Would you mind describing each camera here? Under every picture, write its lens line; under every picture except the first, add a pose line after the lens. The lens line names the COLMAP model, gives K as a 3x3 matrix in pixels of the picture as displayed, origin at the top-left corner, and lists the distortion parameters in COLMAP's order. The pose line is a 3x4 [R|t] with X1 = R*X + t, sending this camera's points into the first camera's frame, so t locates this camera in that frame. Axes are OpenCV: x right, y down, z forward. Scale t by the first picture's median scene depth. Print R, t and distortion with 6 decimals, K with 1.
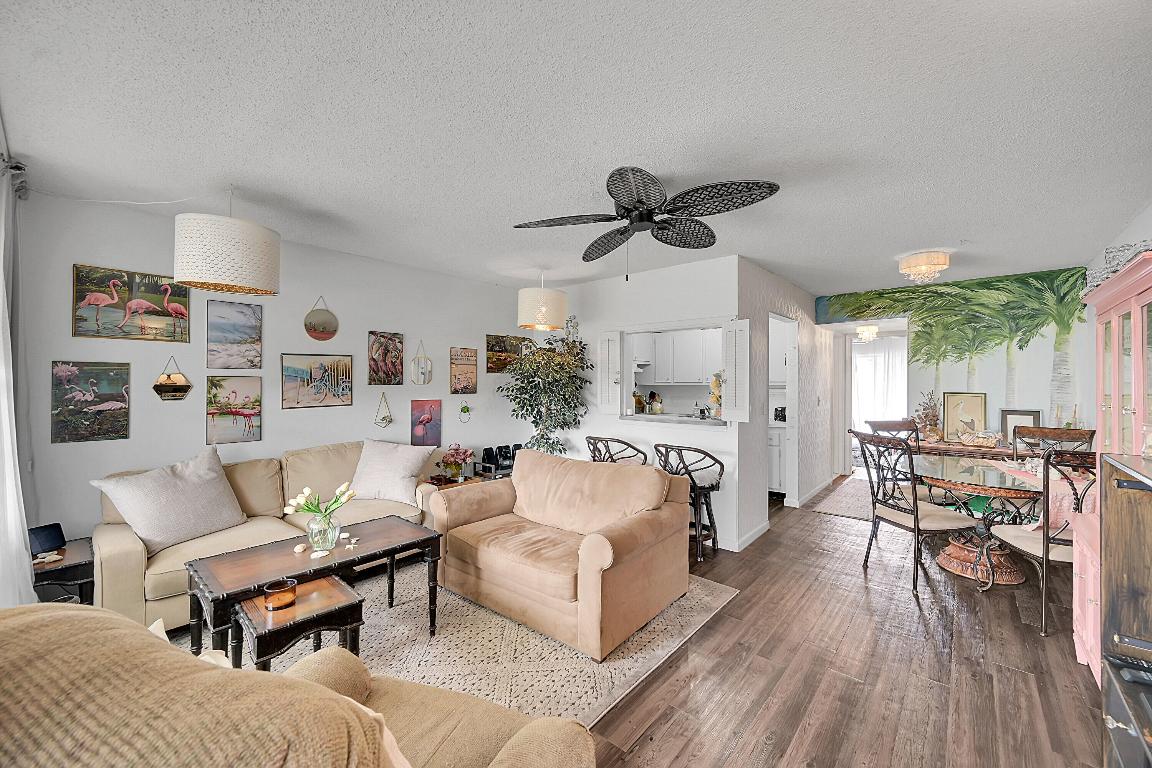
lens RADIAL K [[454.8, 0, 579.2], [0, 454.8, 382.6], [0, 0, 1]] dist [-0.000351, 0.000271]
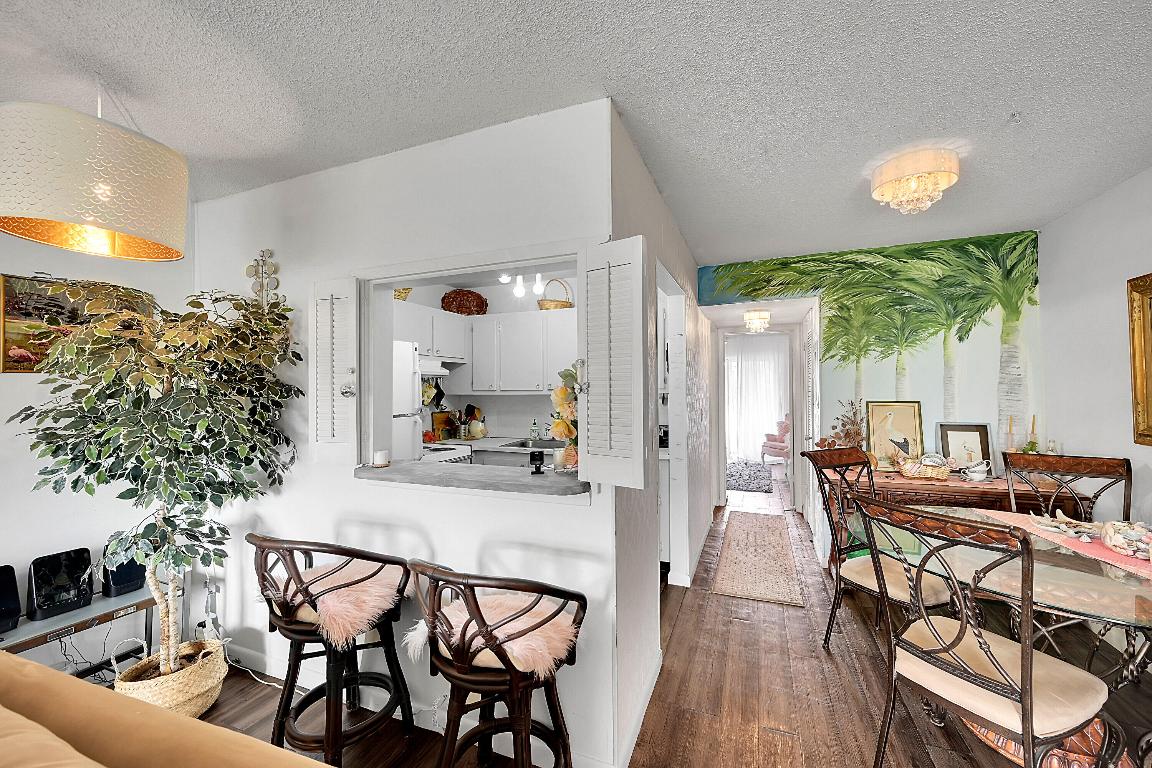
lens RADIAL K [[454.8, 0, 579.2], [0, 454.8, 382.6], [0, 0, 1]] dist [-0.000351, 0.000271]
pose [[0.945636, -0.004875, 0.325189, 0.149042], [0.010018, 0.999850, -0.014146, -0.002209], [-0.325071, 0.016634, 0.945543, 0.503854]]
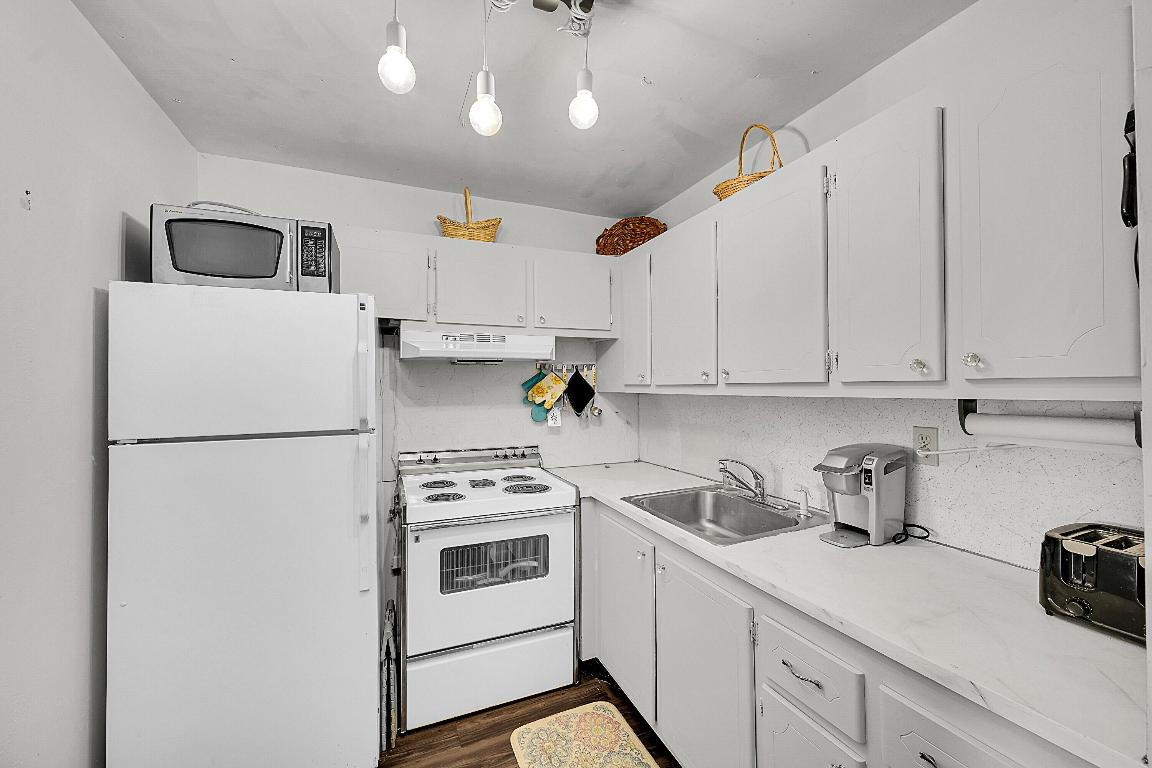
lens RADIAL K [[454.8, 0, 579.2], [0, 454.8, 382.6], [0, 0, 1]] dist [-0.000351, 0.000271]
pose [[0.894890, -0.008094, -0.446214, 0.467413], [0.004947, 0.999954, -0.008218, -0.000509], [0.446260, 0.005147, 0.894889, 1.006135]]
